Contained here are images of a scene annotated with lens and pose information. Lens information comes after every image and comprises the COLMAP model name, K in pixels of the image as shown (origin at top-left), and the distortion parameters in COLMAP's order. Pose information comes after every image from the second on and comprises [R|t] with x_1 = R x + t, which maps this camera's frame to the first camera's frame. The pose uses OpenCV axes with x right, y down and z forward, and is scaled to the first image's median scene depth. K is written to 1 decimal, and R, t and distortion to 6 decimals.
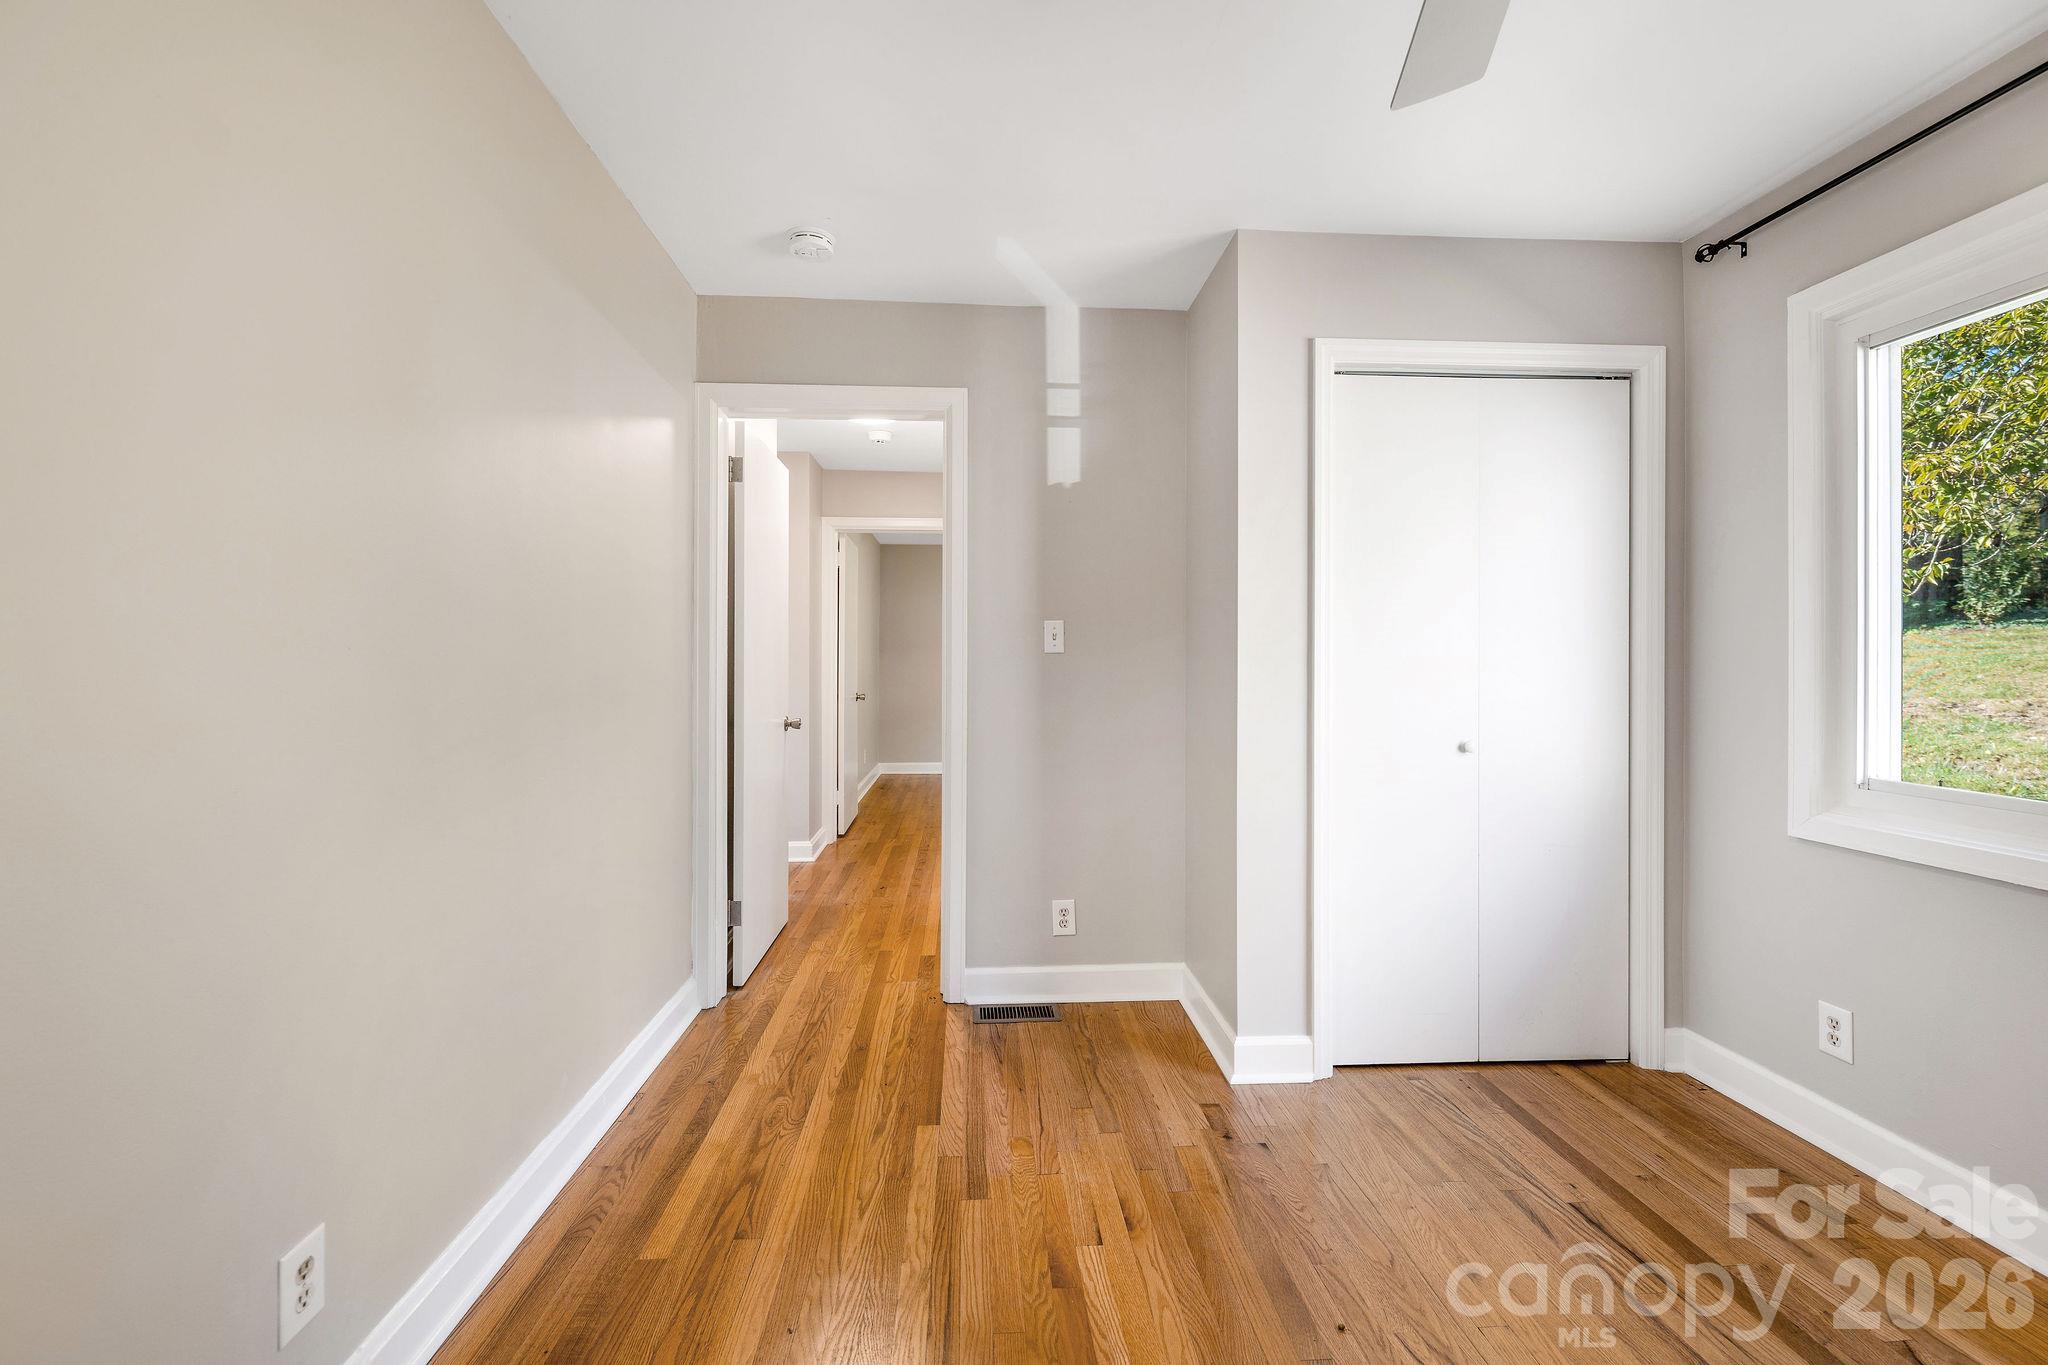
lens RADIAL K [[830.0, 0, 1018.1], [0, 830.0, 664.7], [0, 0, 1]] dist [0.006731, -0.003651]
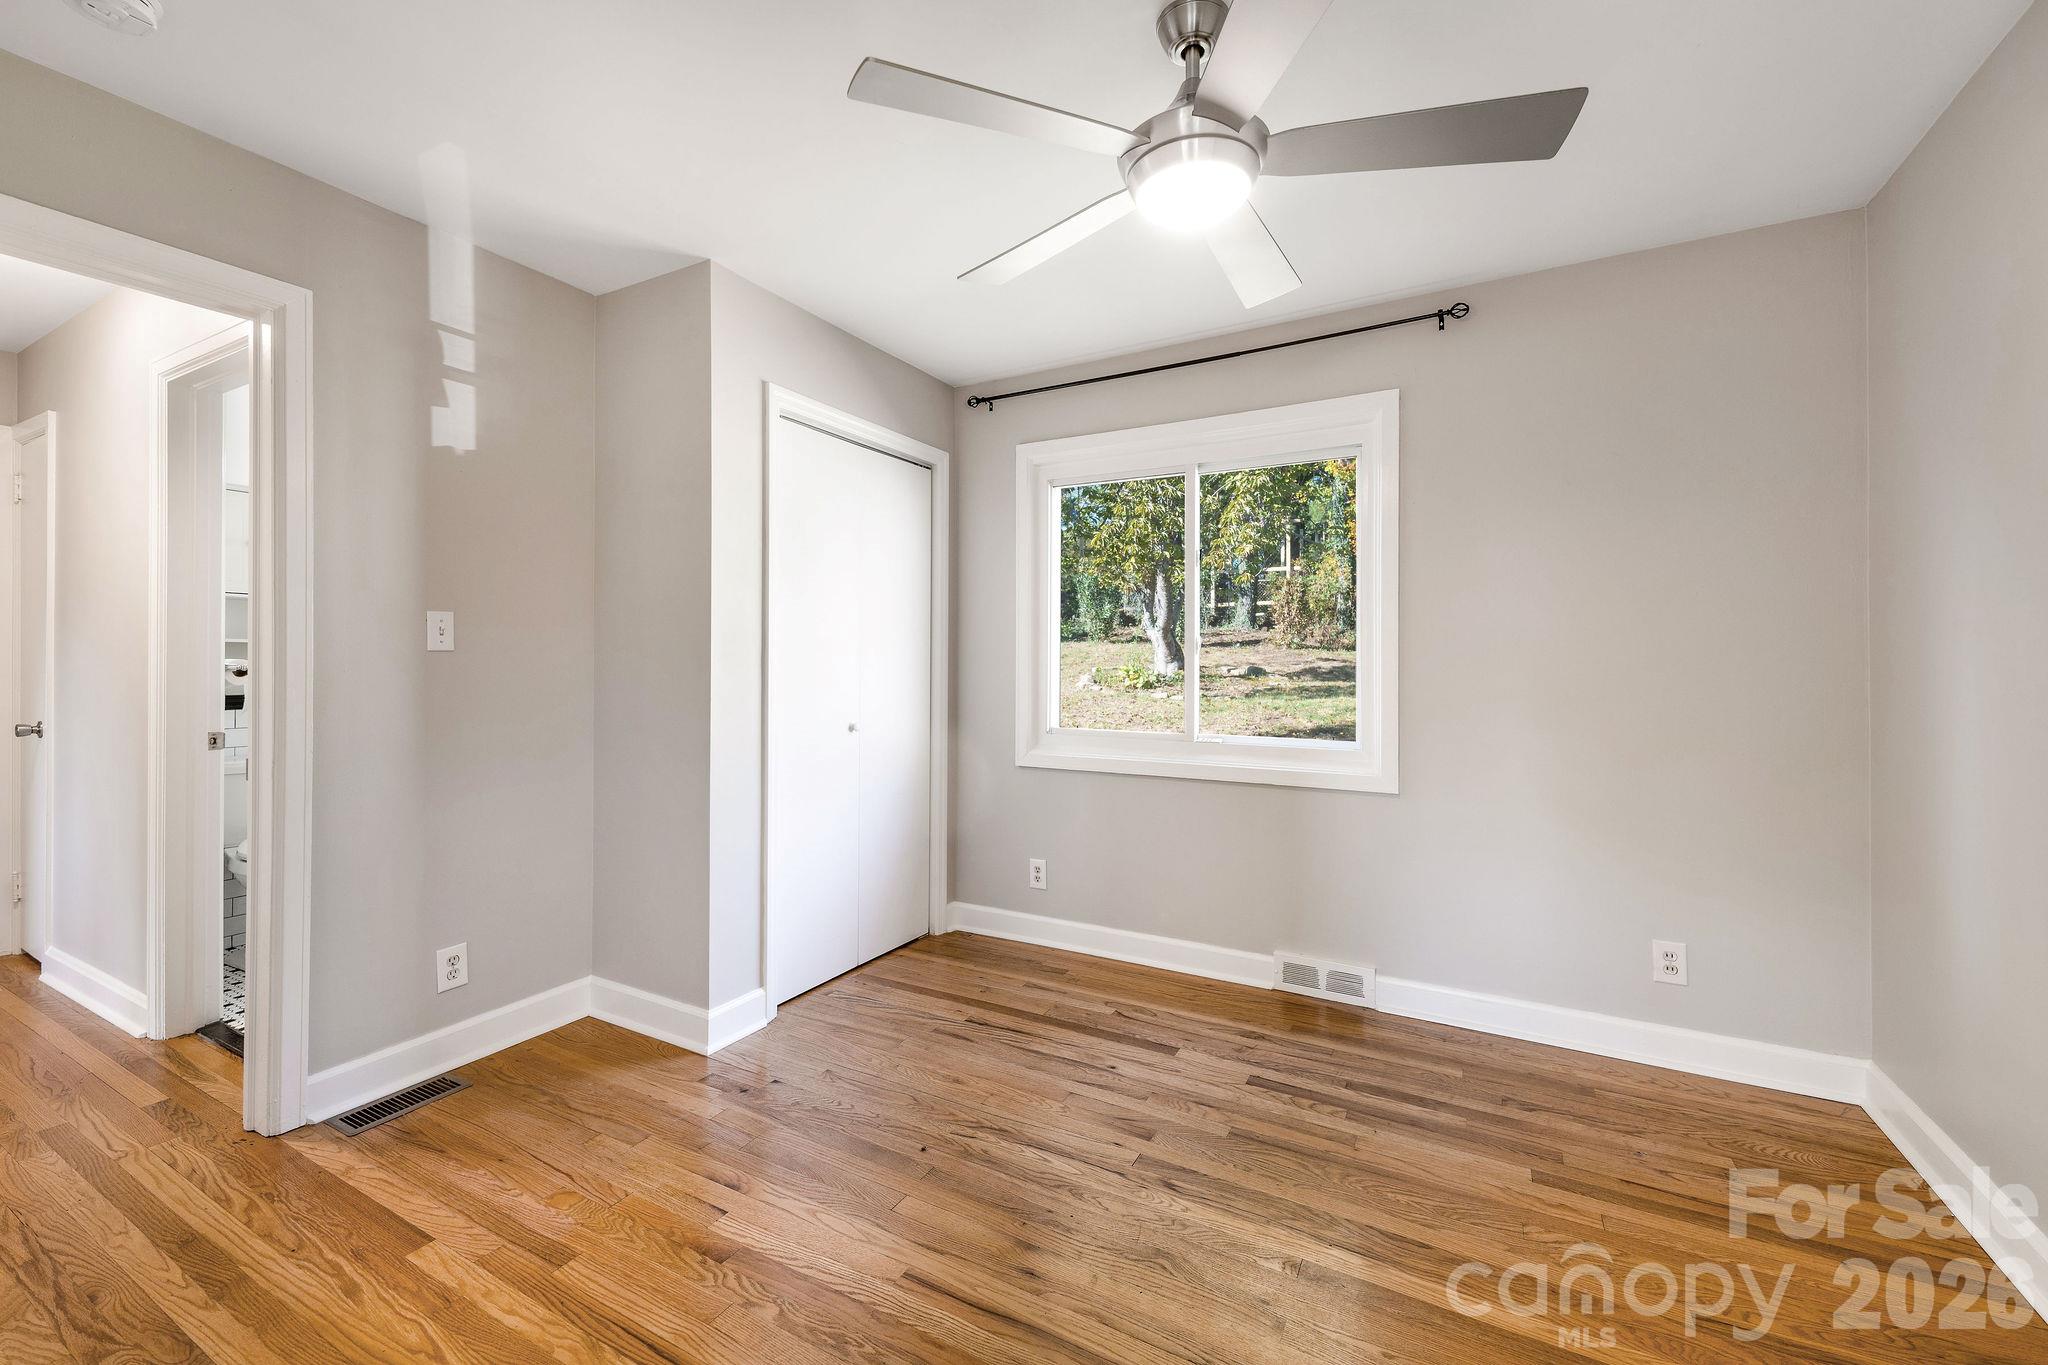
lens RADIAL K [[830.0, 0, 1021.0], [0, 830.0, 667.3], [0, 0, 1]] dist [0.006731, -0.003651]
pose [[0.531446, -0.005529, 0.847074, -0.430781], [-0.000608, 0.999976, 0.006908, -0.004656], [-0.847092, -0.004186, 0.531430, 0.087115]]
